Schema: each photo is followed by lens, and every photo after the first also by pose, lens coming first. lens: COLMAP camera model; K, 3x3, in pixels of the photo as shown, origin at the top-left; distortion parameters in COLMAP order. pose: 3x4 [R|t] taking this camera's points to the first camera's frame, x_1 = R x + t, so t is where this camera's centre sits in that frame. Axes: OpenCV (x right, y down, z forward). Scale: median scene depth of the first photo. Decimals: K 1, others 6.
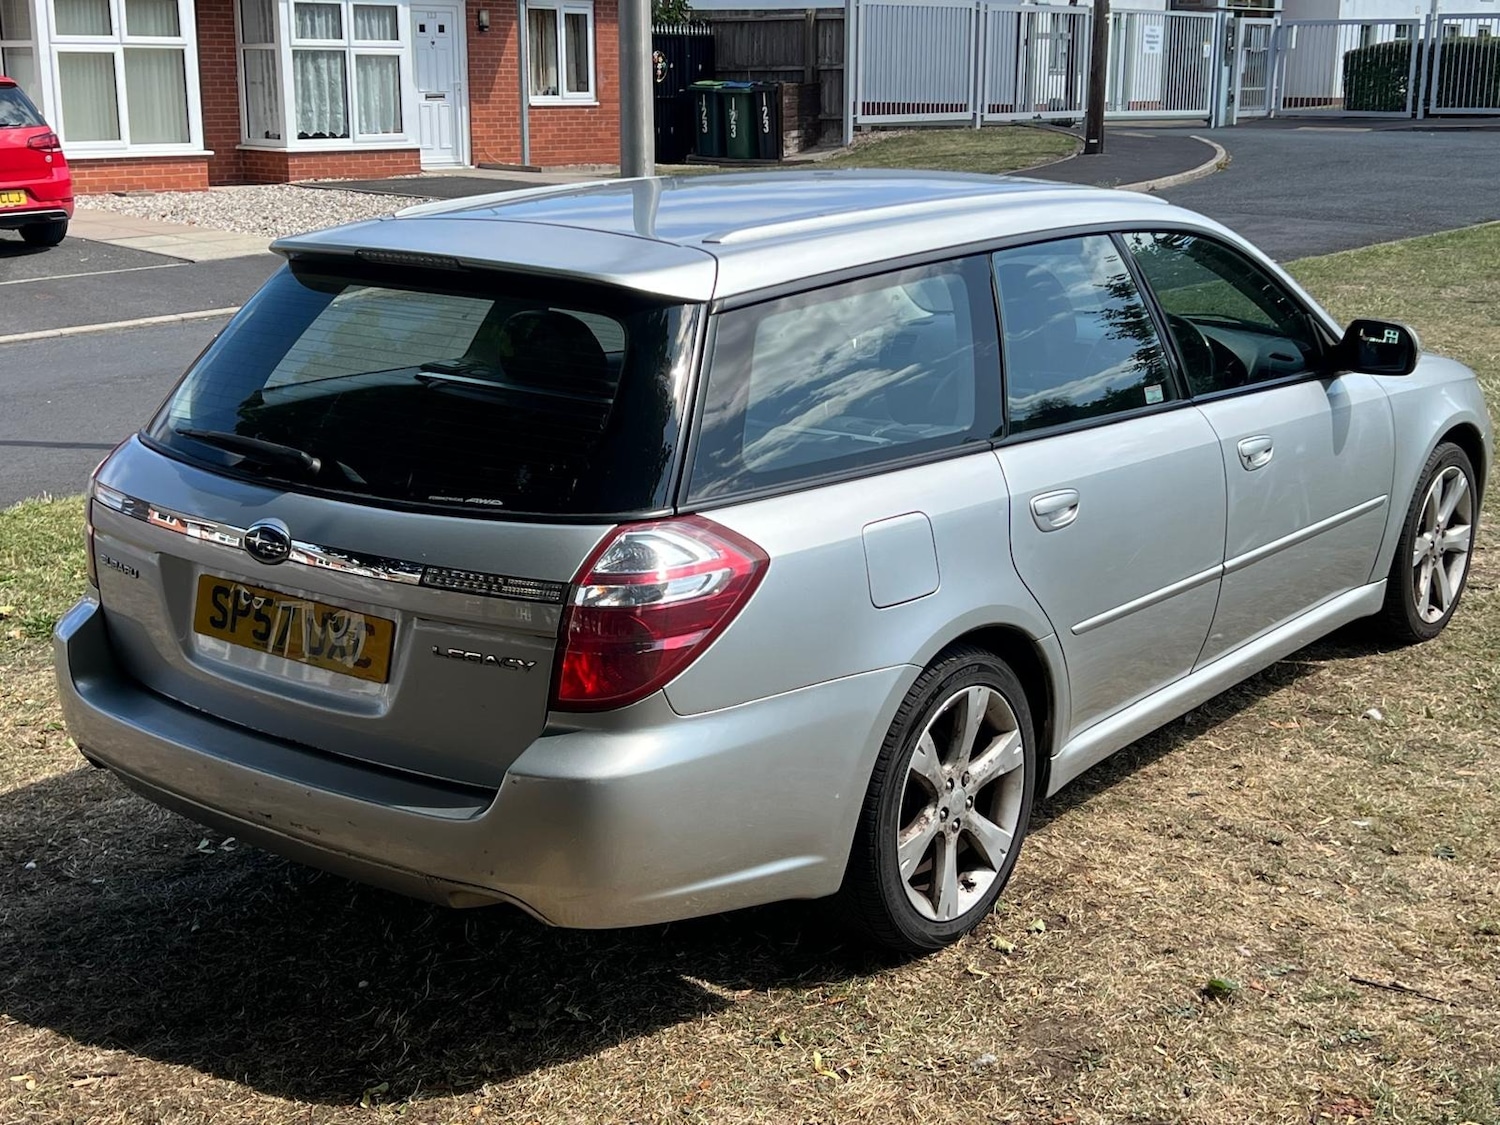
lens RADIAL K [[2013.0, 0, 746.3], [0, 2013.0, 554.6], [0, 0, 1]] dist [0.155113, -0.439066]
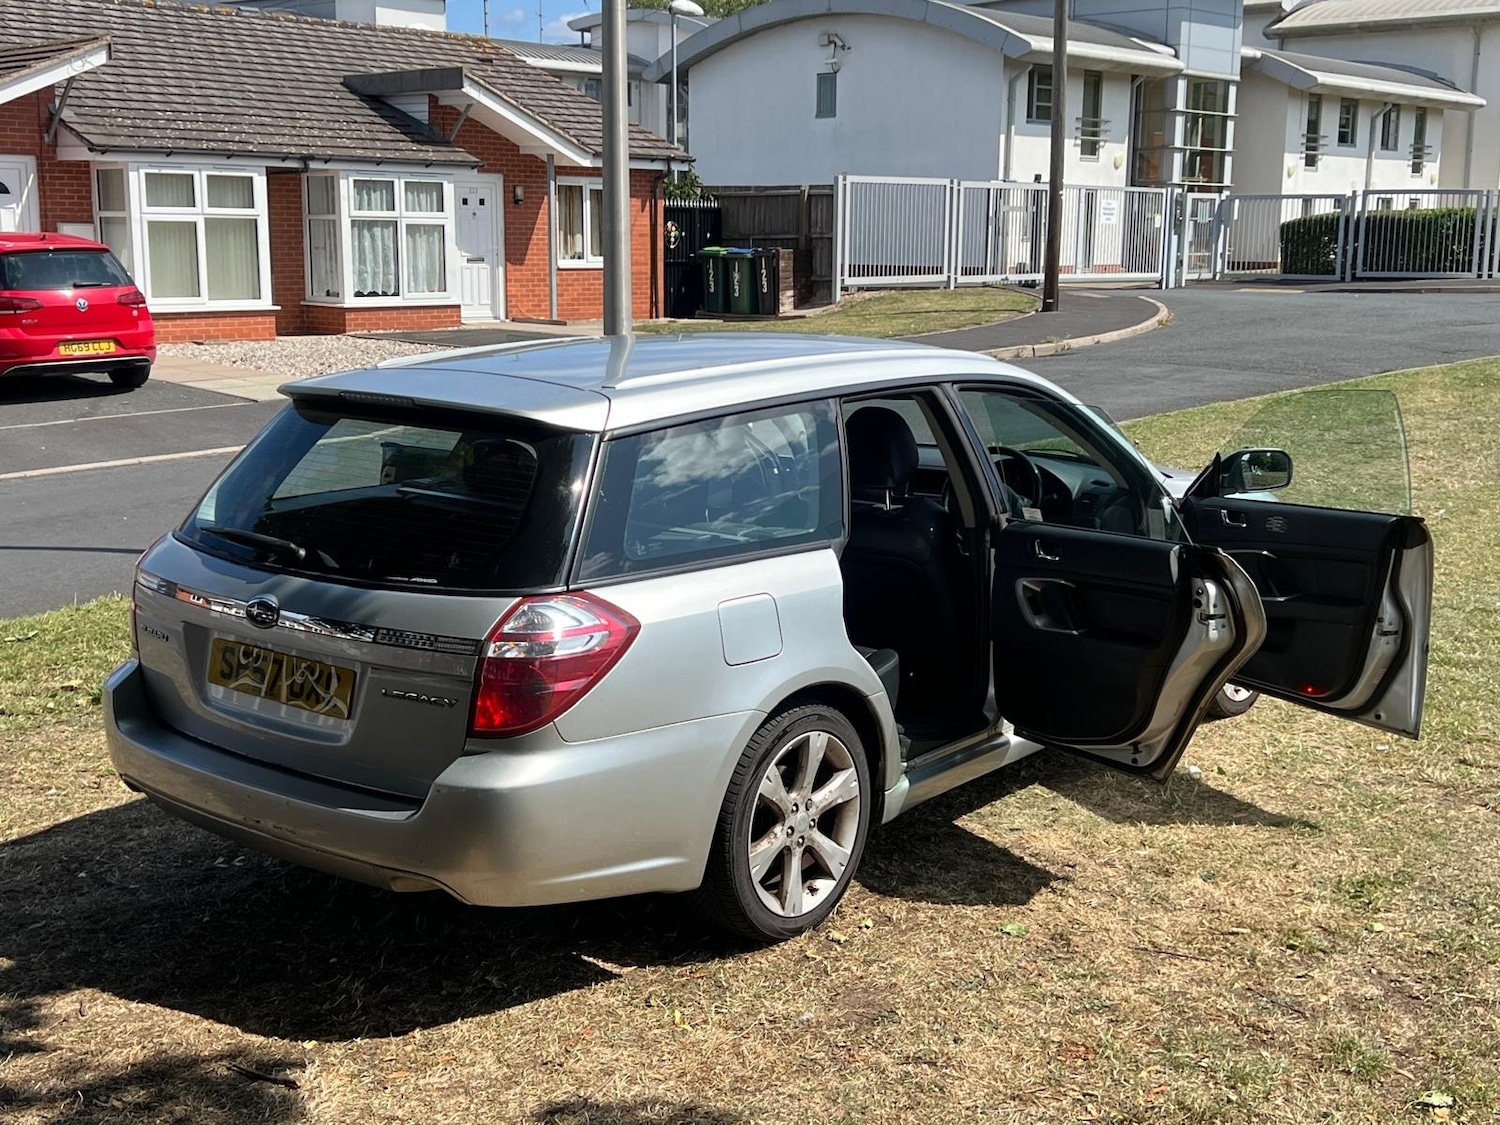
lens RADIAL K [[1835.5, 0, 732.5], [0, 1835.5, 548.4], [0, 0, 1]] dist [0.161521, -0.443186]
pose [[0.999780, 0.007037, -0.019744, 0.079527], [-0.008308, 0.997846, -0.065070, 0.024507], [0.019243, 0.065220, 0.997685, -0.168893]]
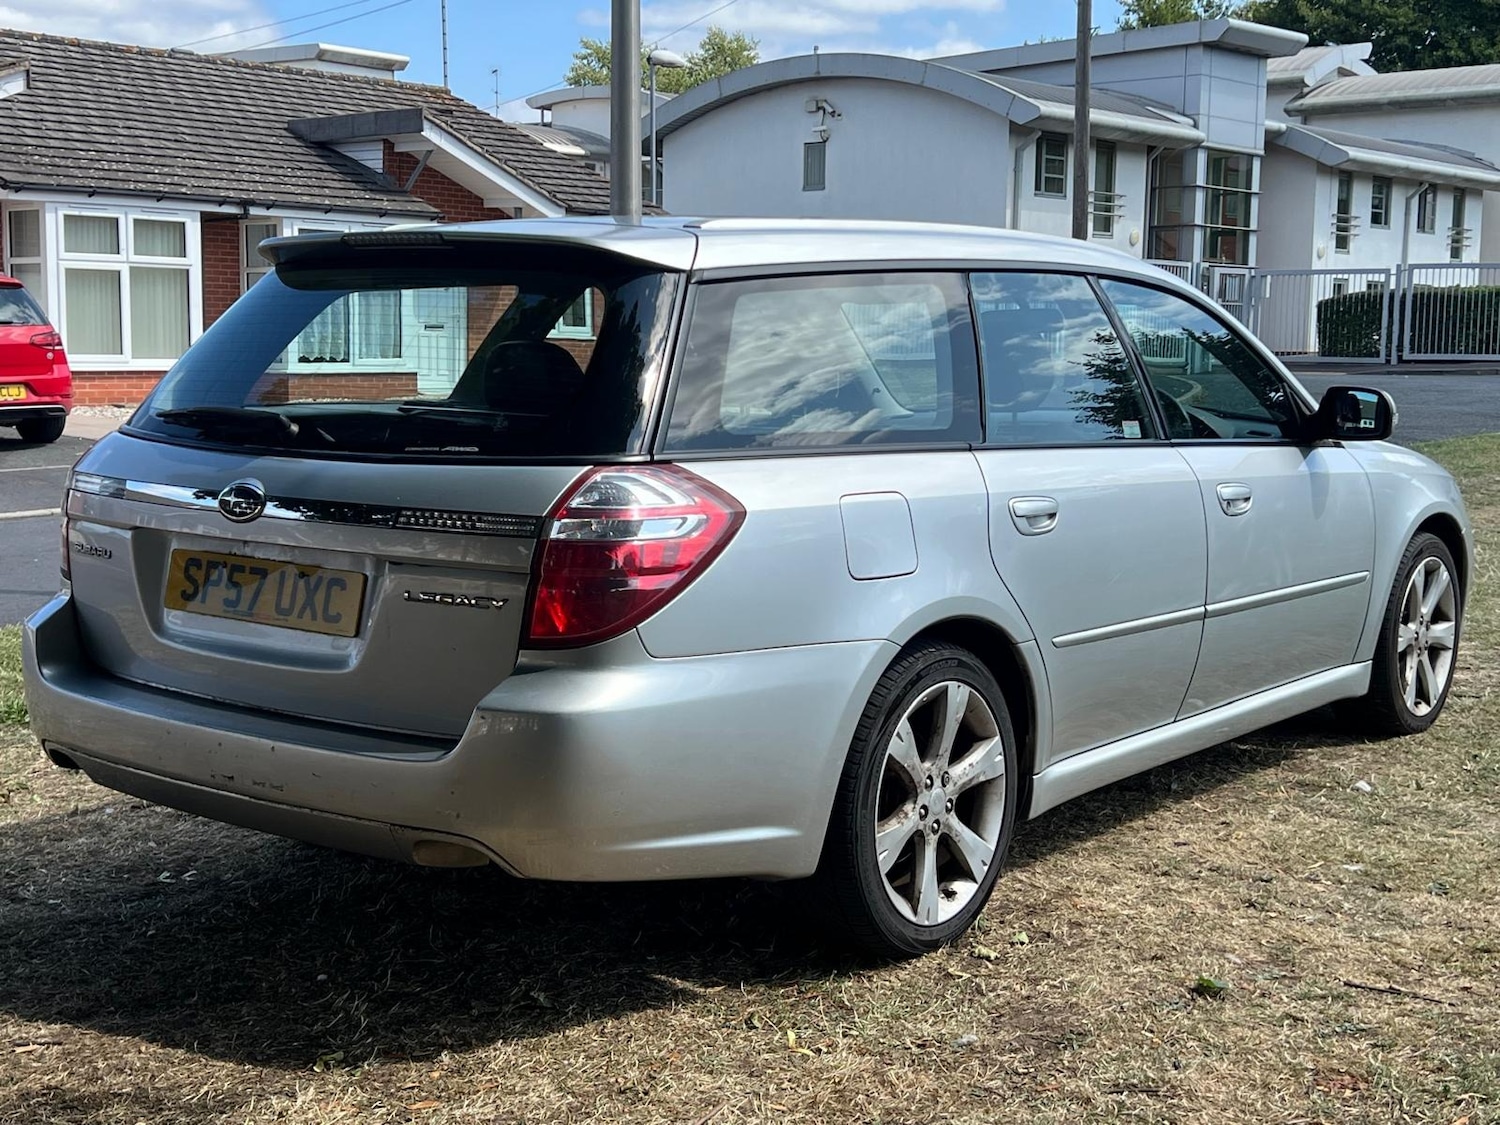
lens RADIAL K [[2012.3, 0, 732.1], [0, 2012.3, 538.1], [0, 0, 1]] dist [0.143836, -0.381620]
pose [[0.999949, 0.010009, -0.001242, 0.005079], [-0.010084, 0.990192, -0.139351, 0.128392], [-0.000165, 0.139356, 0.990242, 0.014322]]
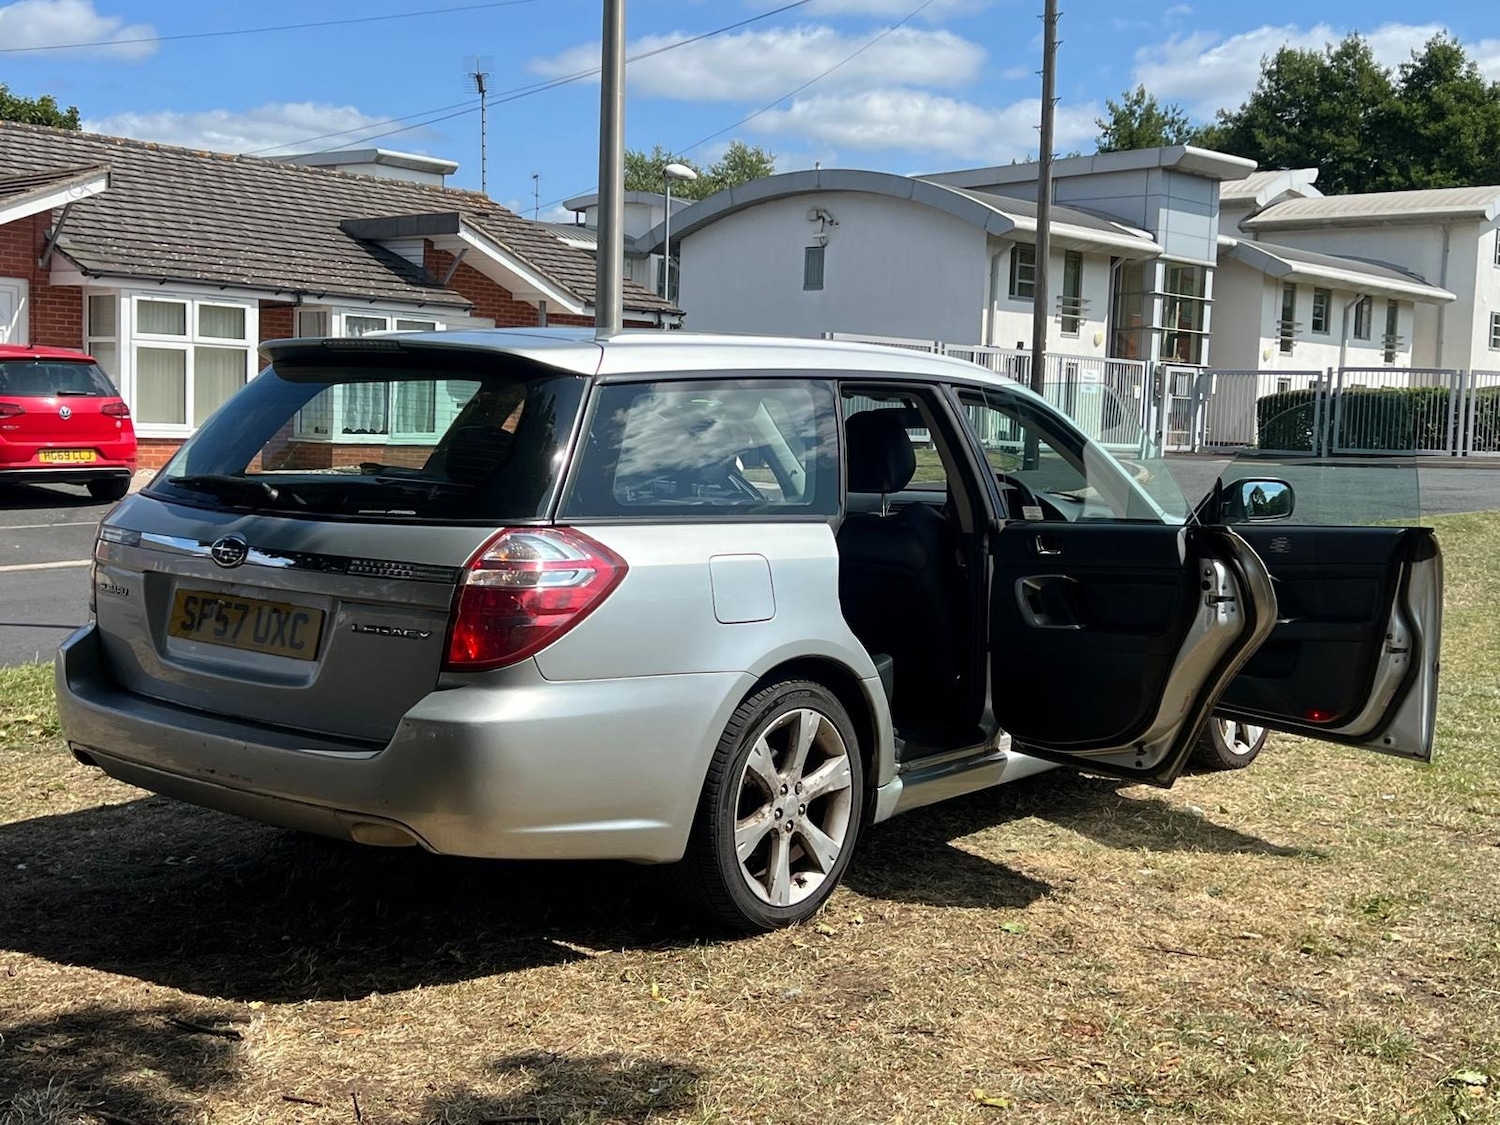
lens RADIAL K [[1834.8, 0, 748.3], [0, 1834.8, 535.2], [0, 0, 1]] dist [0.138247, -0.356585]
pose [[0.999510, 0.031251, -0.001784, 0.073255], [-0.031085, 0.984252, -0.174017, 0.149615], [-0.003682, 0.173987, 0.984741, -0.108656]]
